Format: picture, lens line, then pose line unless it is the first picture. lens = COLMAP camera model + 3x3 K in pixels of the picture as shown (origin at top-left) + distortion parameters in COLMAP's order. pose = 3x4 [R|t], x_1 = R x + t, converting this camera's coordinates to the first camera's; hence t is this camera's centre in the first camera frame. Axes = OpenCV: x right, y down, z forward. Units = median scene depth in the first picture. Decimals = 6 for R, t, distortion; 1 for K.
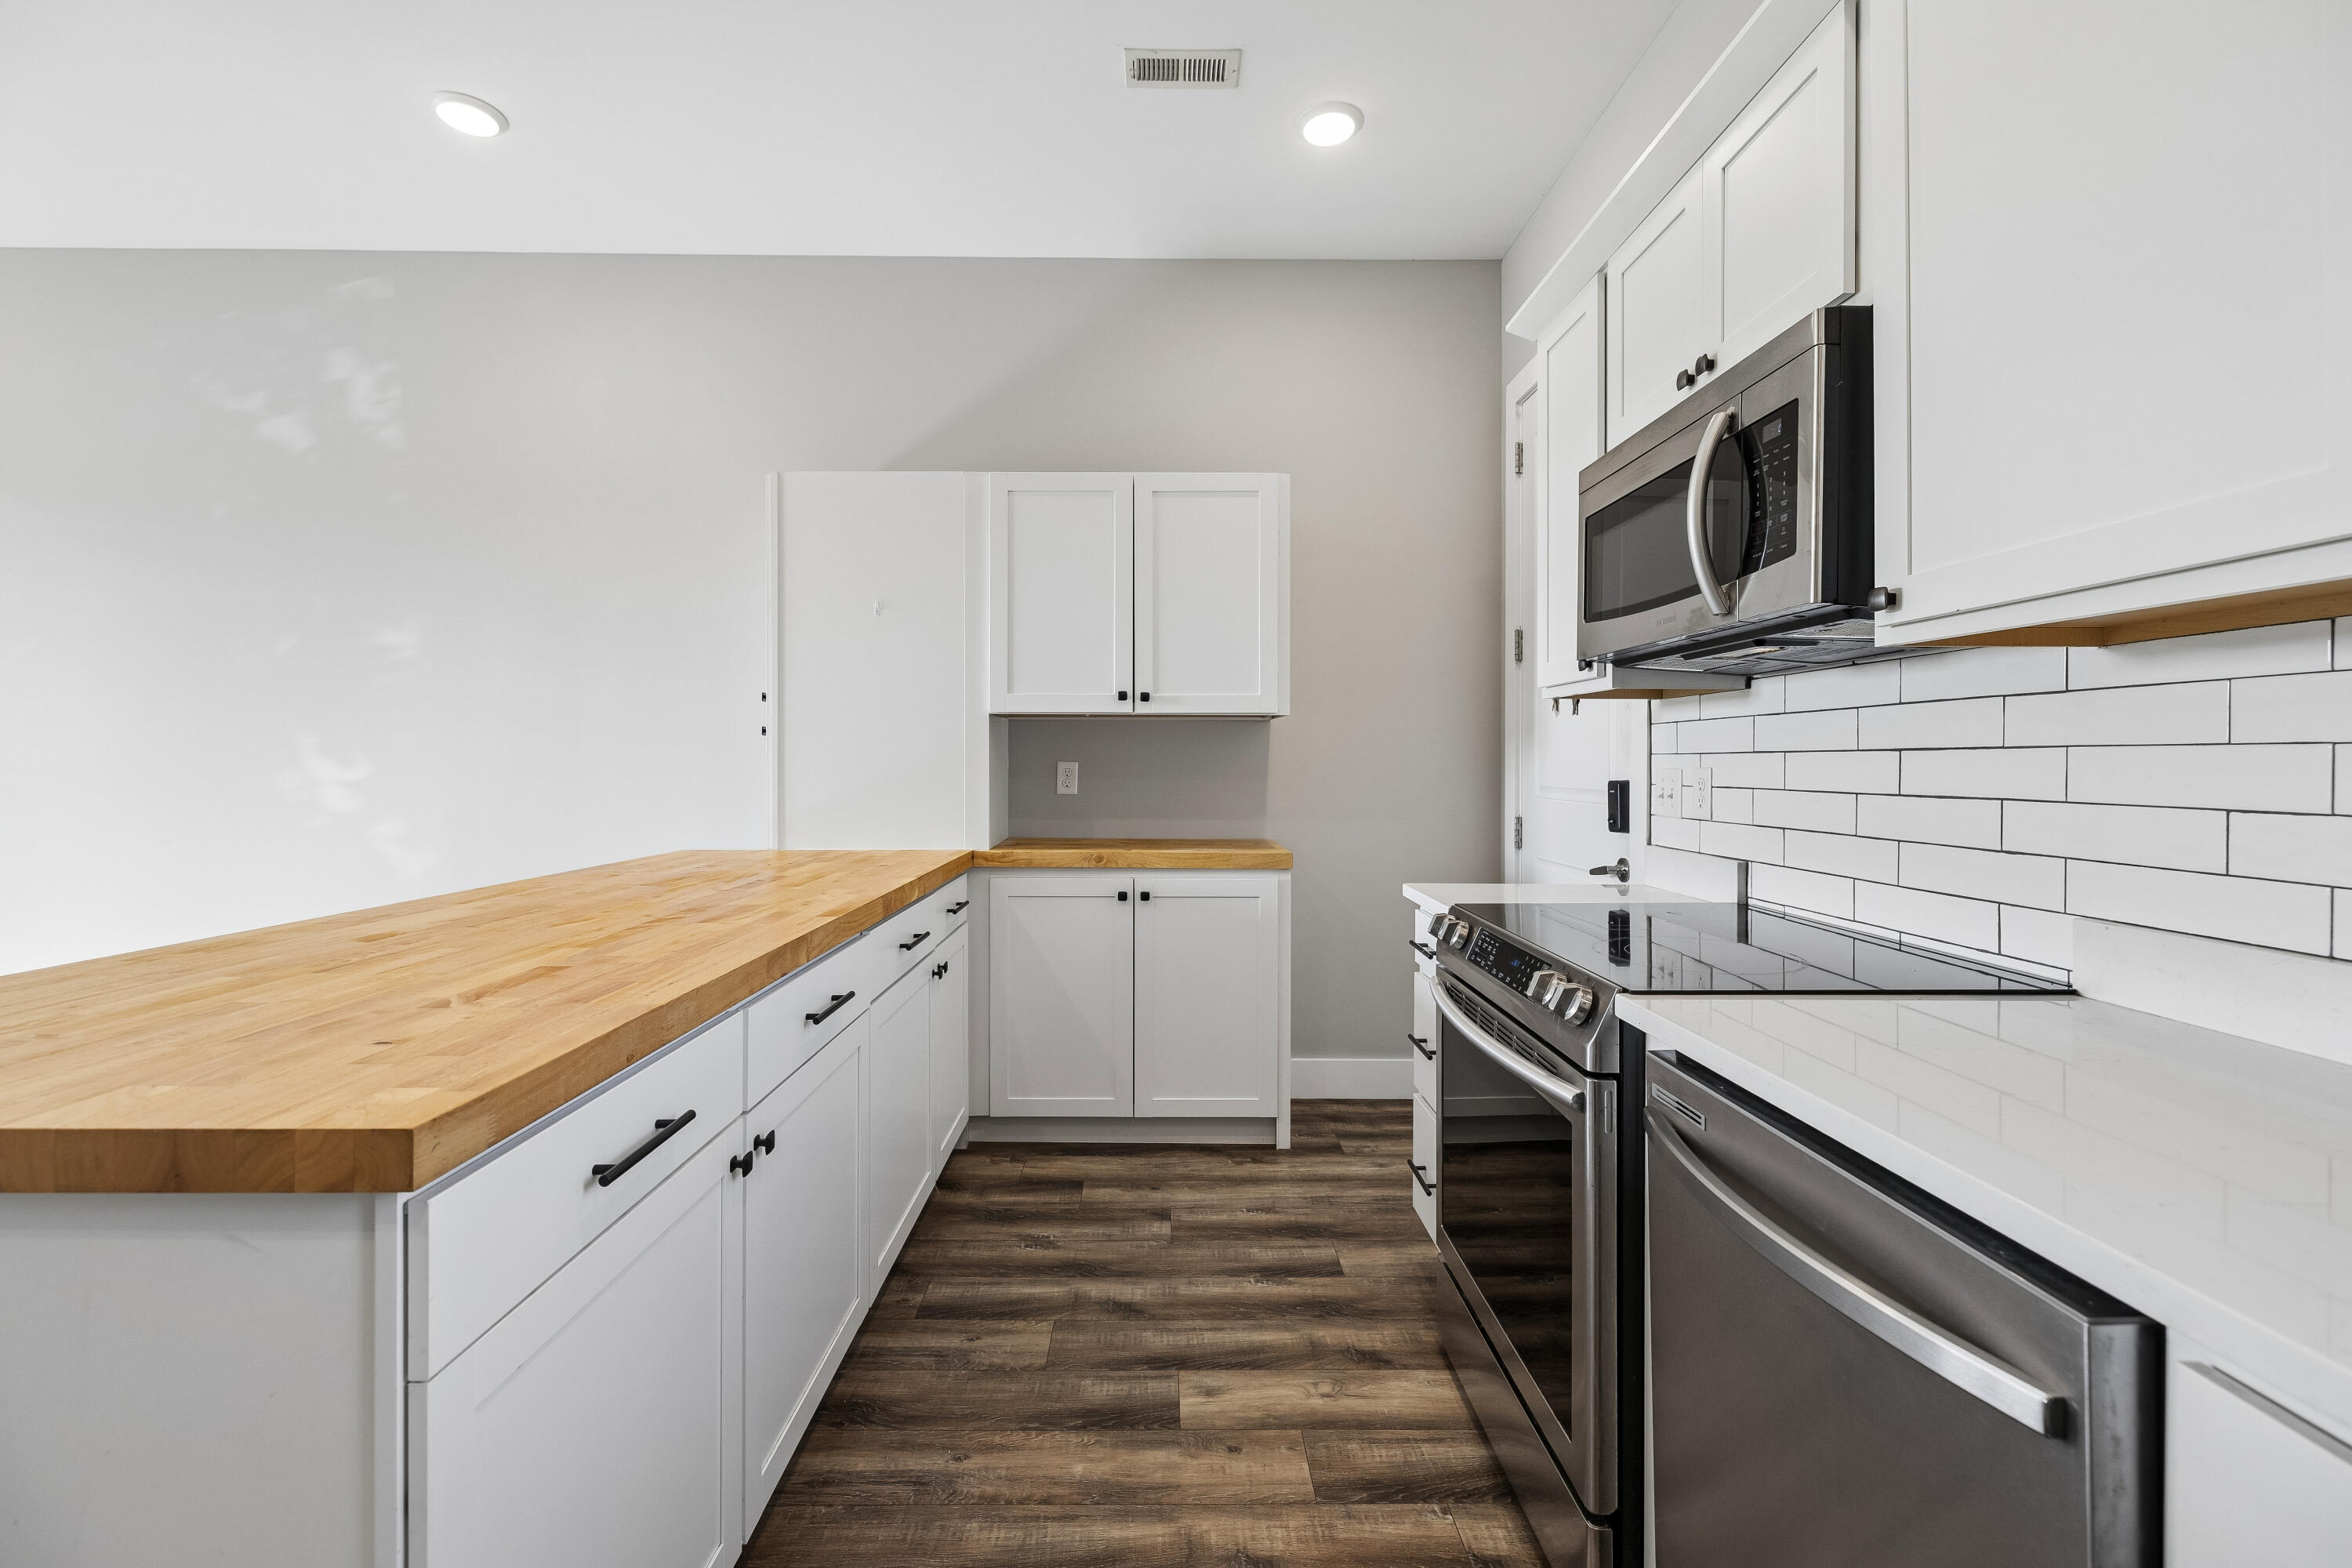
lens RADIAL K [[989.2, 0, 1176.8], [0, 989.2, 765.8], [0, 0, 1]] dist [-0.000553, 0.000505]
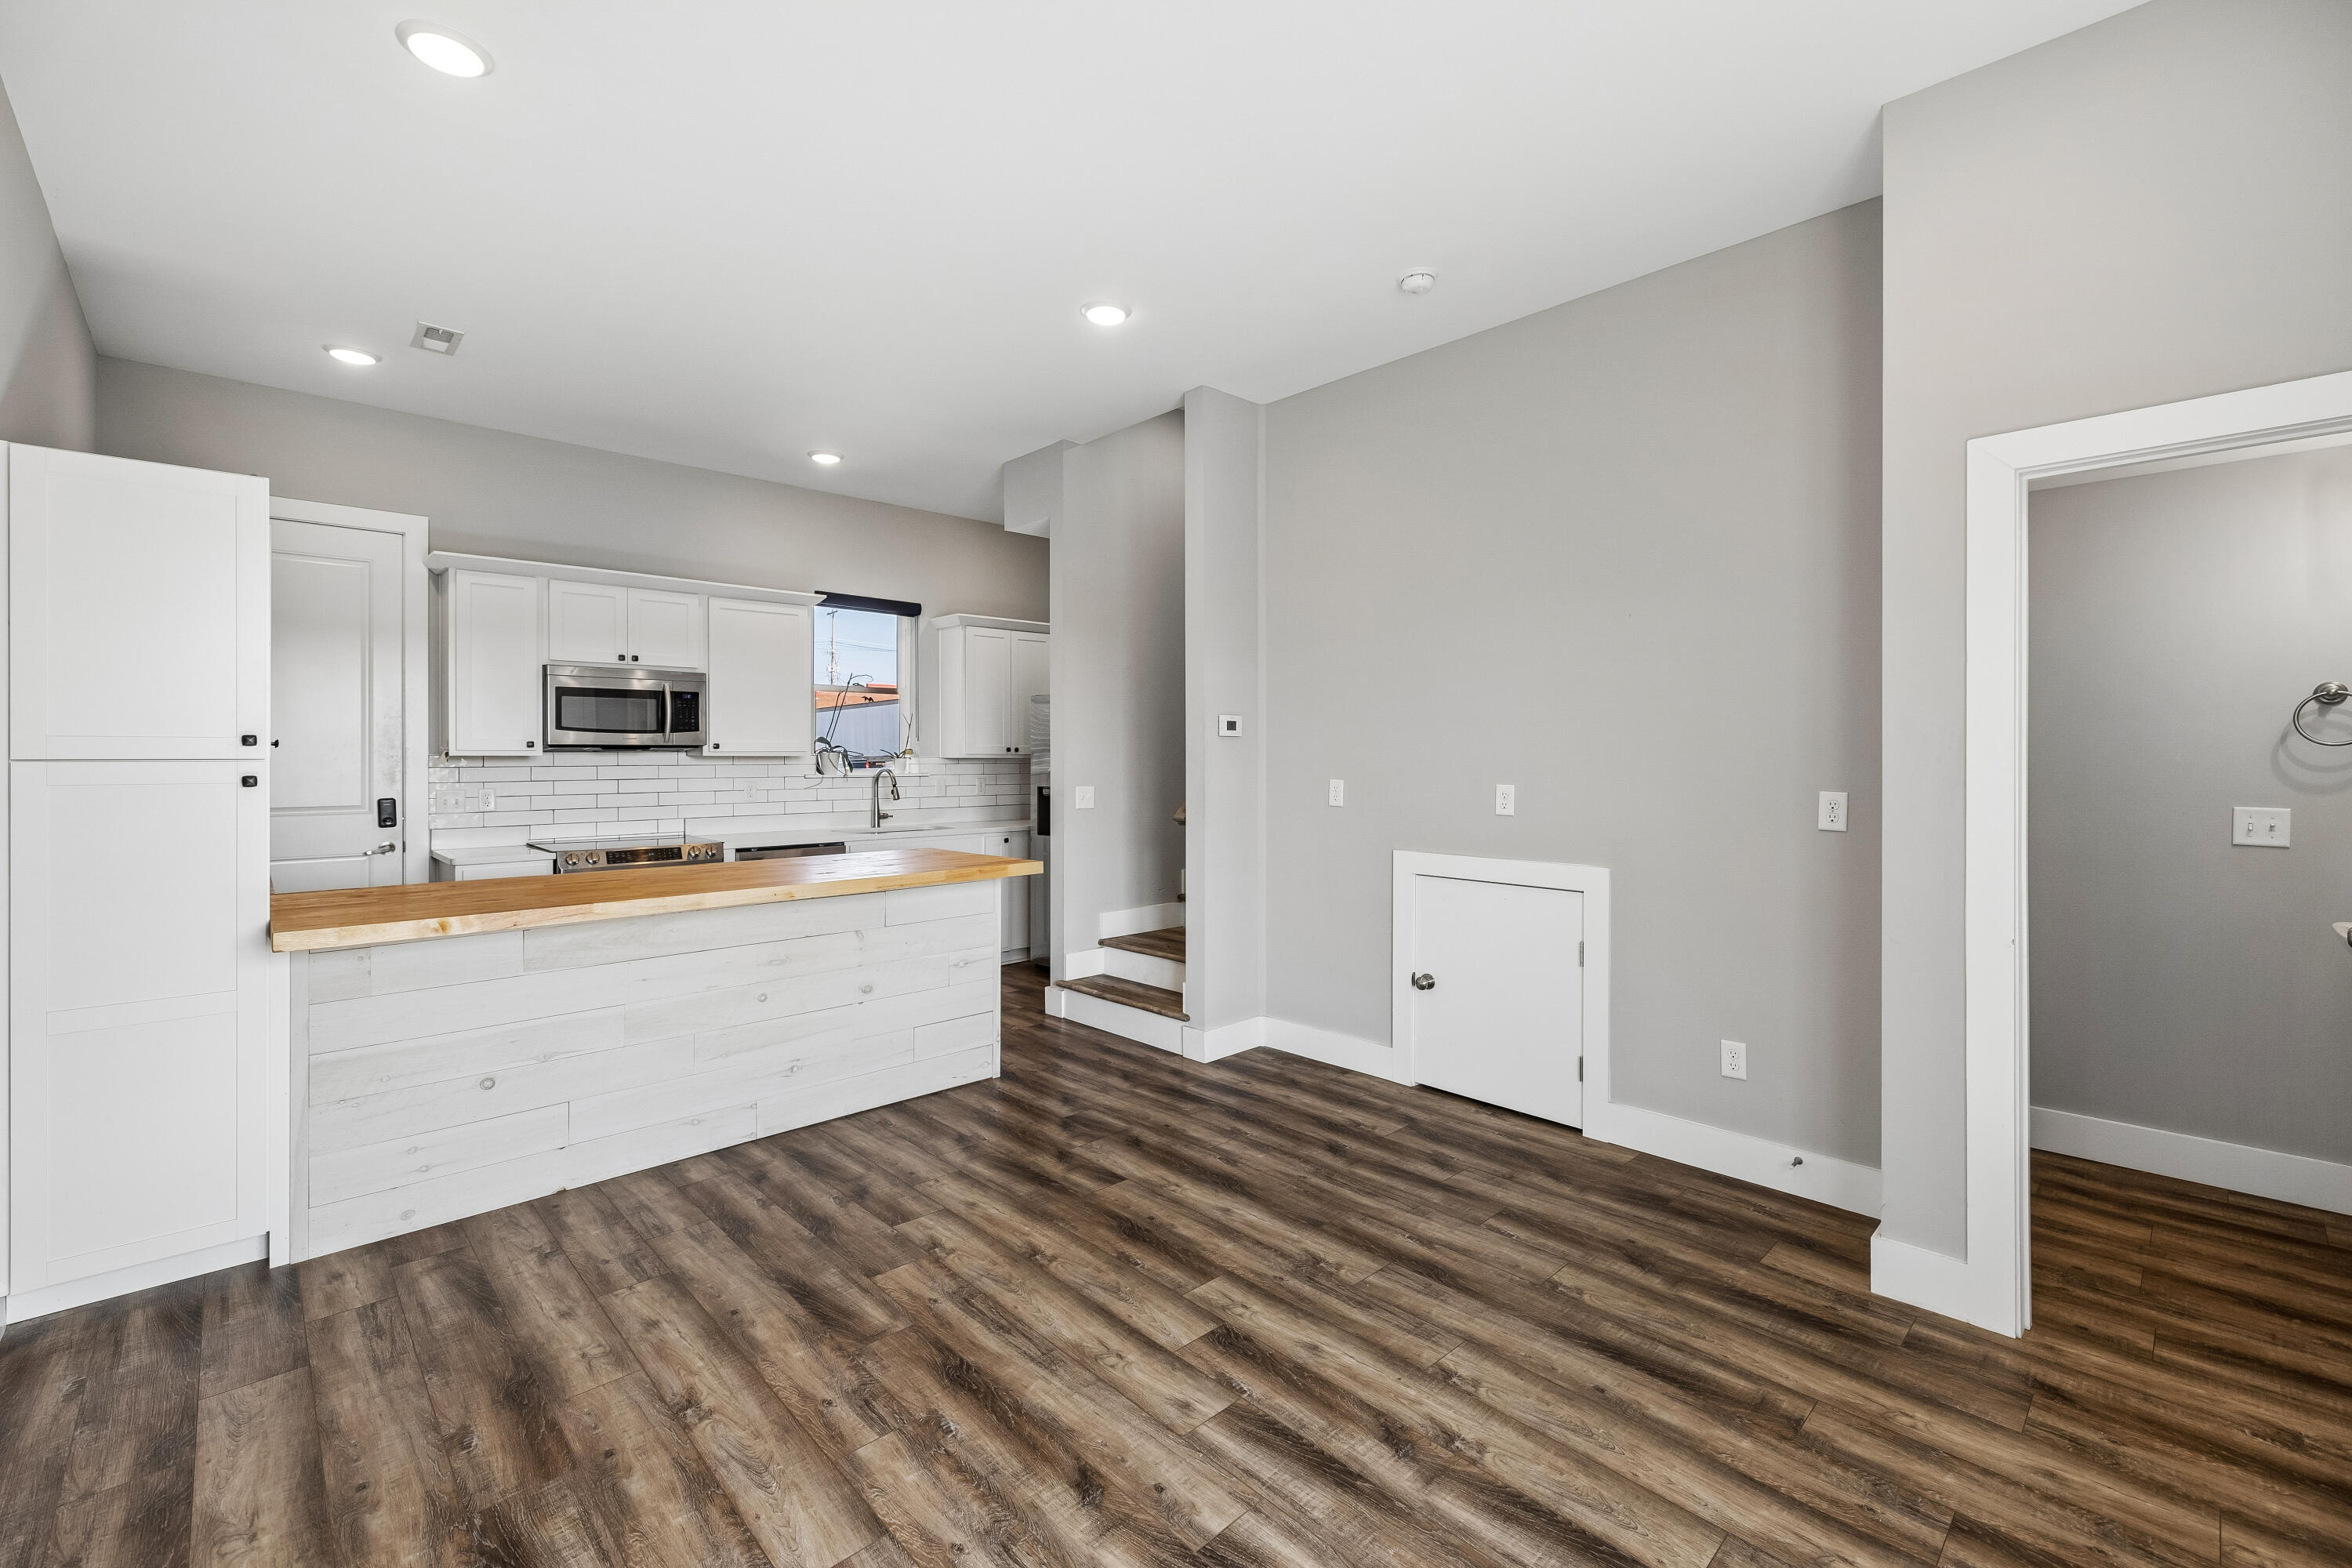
lens RADIAL K [[989.2, 0, 1181.1], [0, 989.2, 762.8], [0, 0, 1]] dist [-0.000553, 0.000505]
pose [[-0.678144, -0.013626, 0.734802, -1.379233], [-0.001195, 0.999847, 0.017438, -0.061827], [-0.734928, 0.010948, -0.678057, 0.880498]]
